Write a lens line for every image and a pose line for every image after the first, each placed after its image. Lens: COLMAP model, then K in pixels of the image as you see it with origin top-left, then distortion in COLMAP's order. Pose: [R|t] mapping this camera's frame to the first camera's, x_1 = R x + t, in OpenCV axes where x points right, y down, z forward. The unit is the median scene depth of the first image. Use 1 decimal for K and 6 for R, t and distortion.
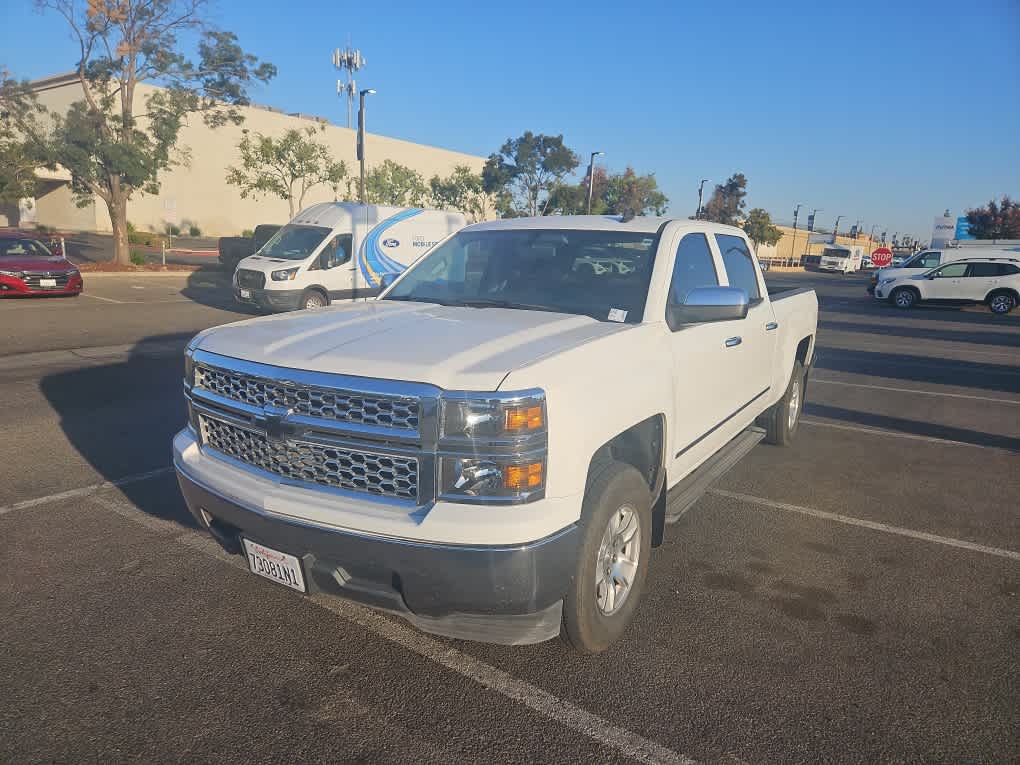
lens RADIAL K [[699.9, 0, 508.3], [0, 699.9, 395.7], [0, 0, 1]] dist [0.062445, -0.062780]
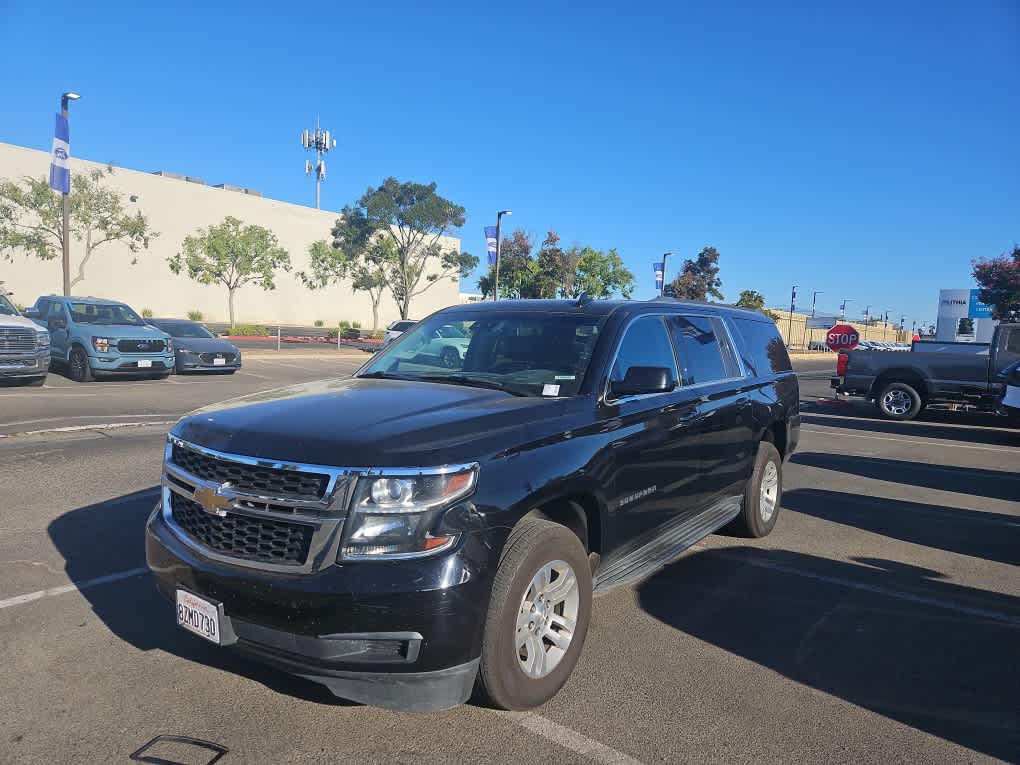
lens RADIAL K [[688.1, 0, 492.2], [0, 688.1, 422.8], [0, 0, 1]] dist [0.036867, -0.000489]
pose [[0.998418, 0.010597, -0.055216, 0.198468], [-0.015004, 0.996680, -0.080022, -0.050042], [0.054185, 0.080724, 0.995263, 0.289543]]
